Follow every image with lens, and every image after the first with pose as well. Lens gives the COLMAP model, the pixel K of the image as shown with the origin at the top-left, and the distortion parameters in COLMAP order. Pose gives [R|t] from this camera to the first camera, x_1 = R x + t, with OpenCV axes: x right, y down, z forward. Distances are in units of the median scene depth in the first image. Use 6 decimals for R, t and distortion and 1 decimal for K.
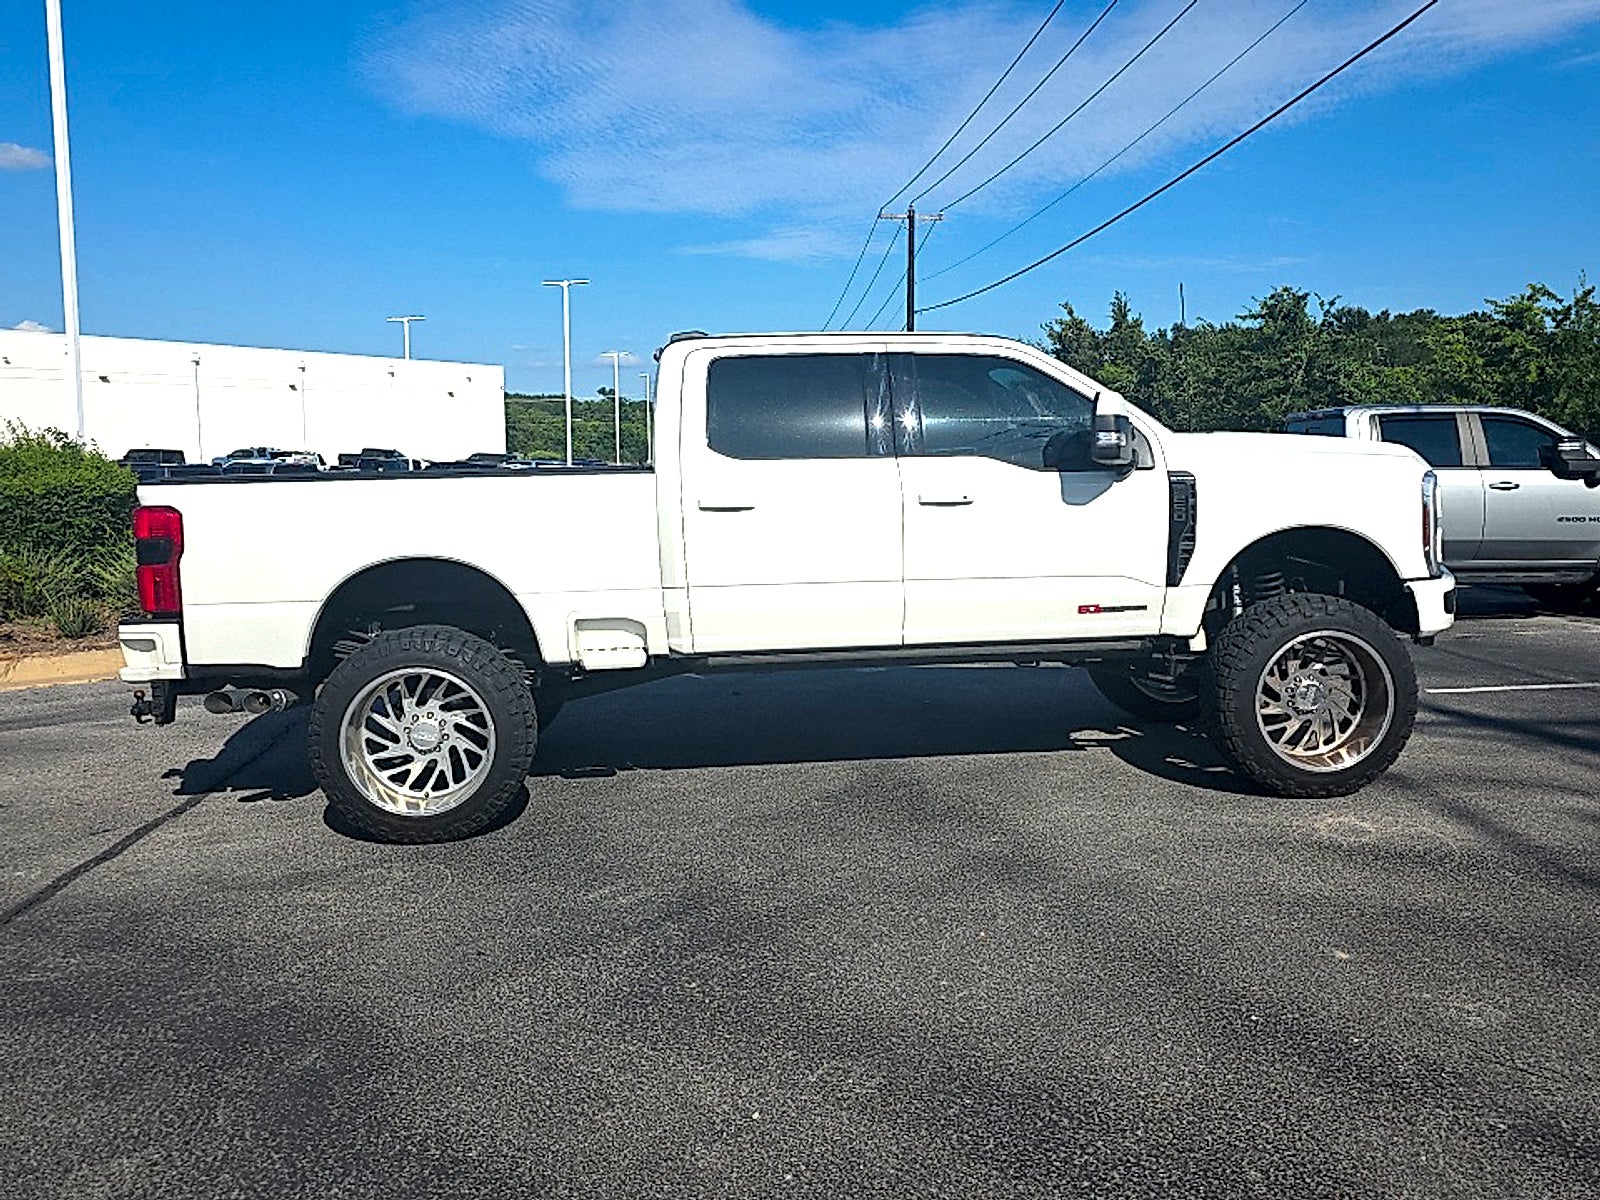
lens RADIAL K [[1423.0, 0, 794.9], [0, 1423.0, 588.3], [0, 0, 1]] dist [0.087333, -0.120079]
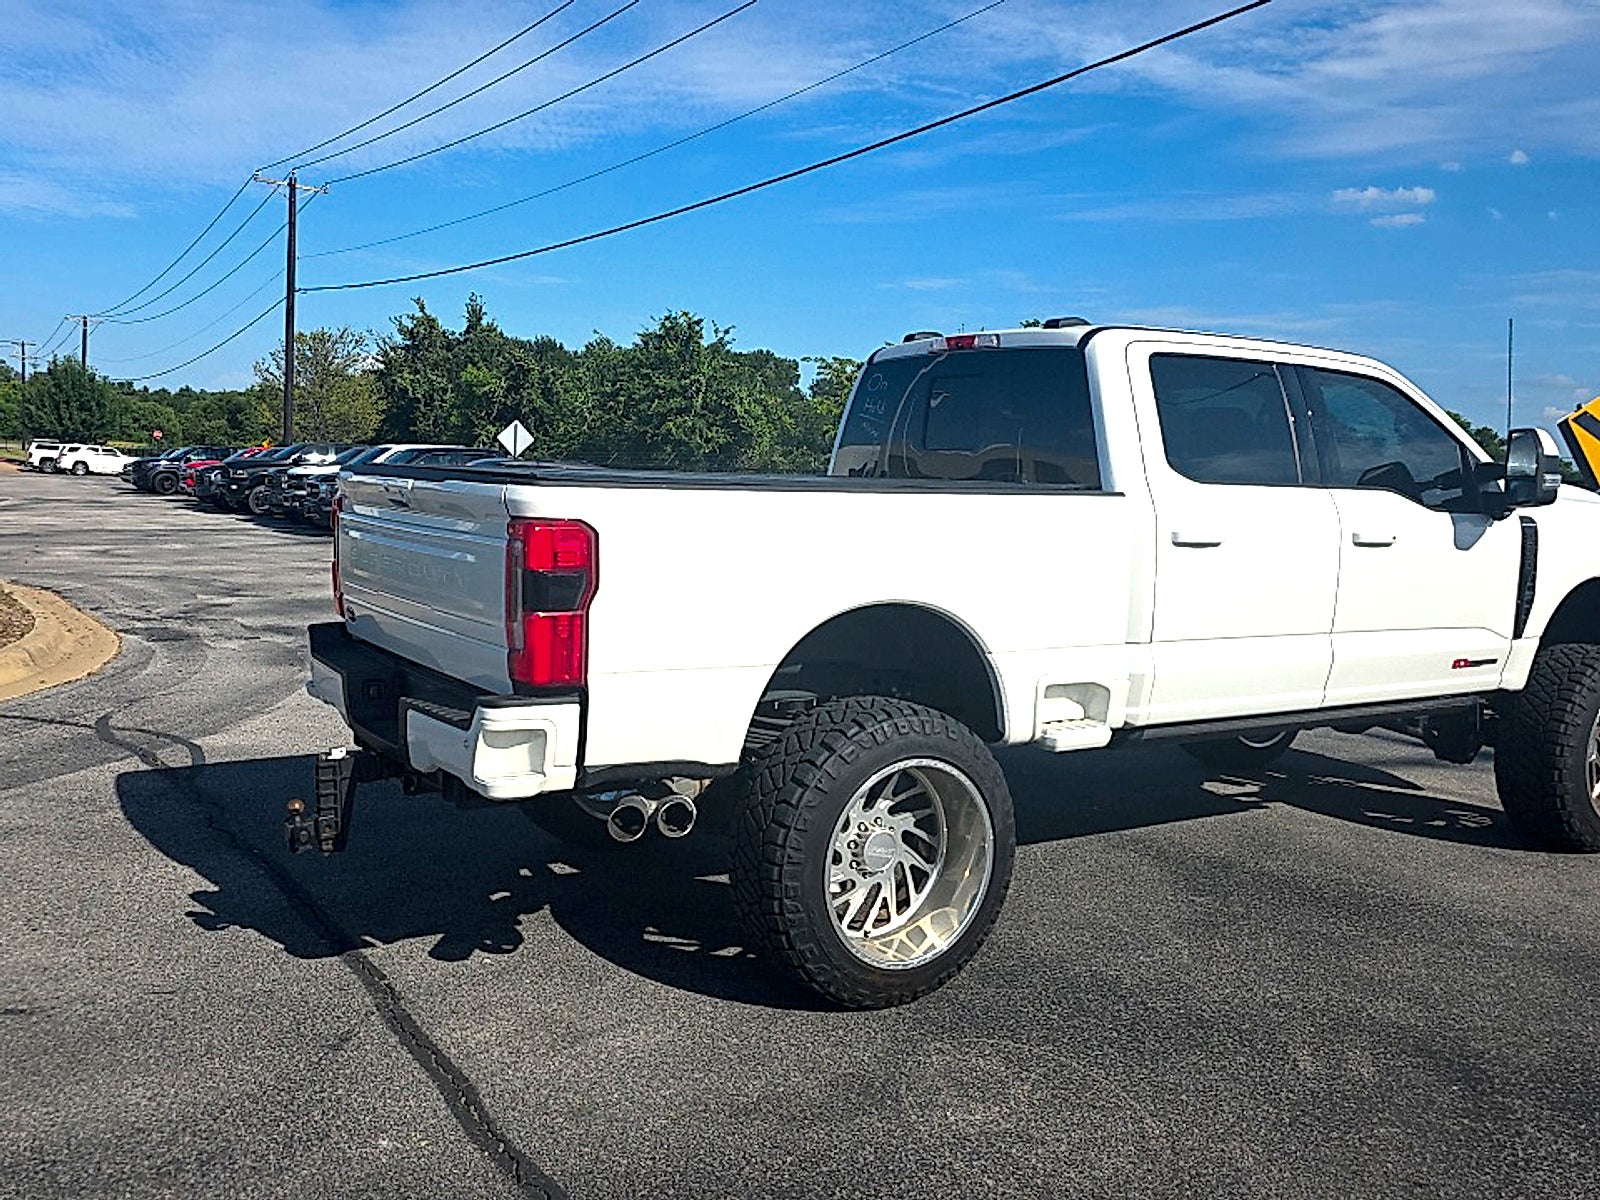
lens RADIAL K [[1432.6, 0, 760.8], [0, 1432.6, 591.2], [0, 0, 1]] dist [0.090568, -0.108686]
pose [[0.886101, 0.013076, 0.463308, -0.624583], [-0.012761, 0.999911, -0.003813, -0.022494], [-0.463317, -0.002534, 0.886189, 0.381578]]
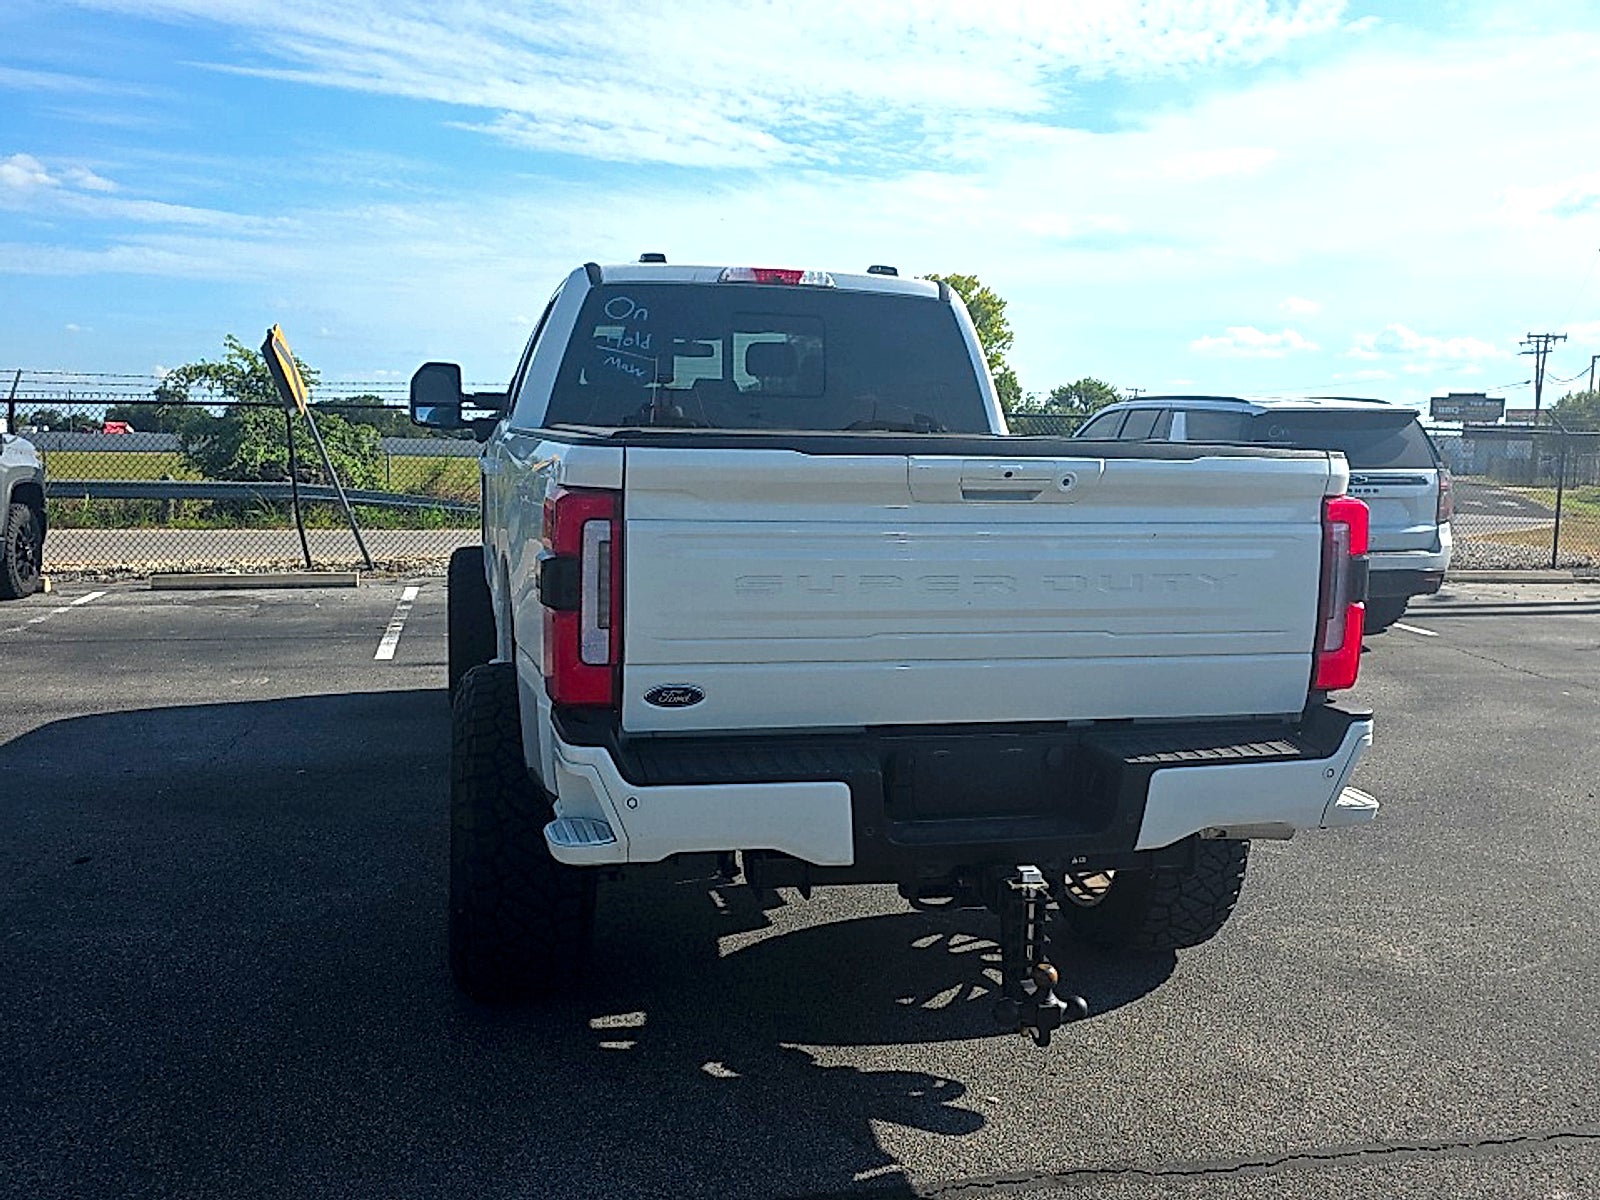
lens RADIAL K [[1449.8, 0, 837.3], [0, 1449.8, 587.9], [0, 0, 1]] dist [0.070783, -0.081970]
pose [[-0.175168, -0.086957, 0.980691, -0.919667], [0.072828, 0.992219, 0.100987, -0.087904], [-0.981841, 0.089112, -0.167472, 1.226529]]
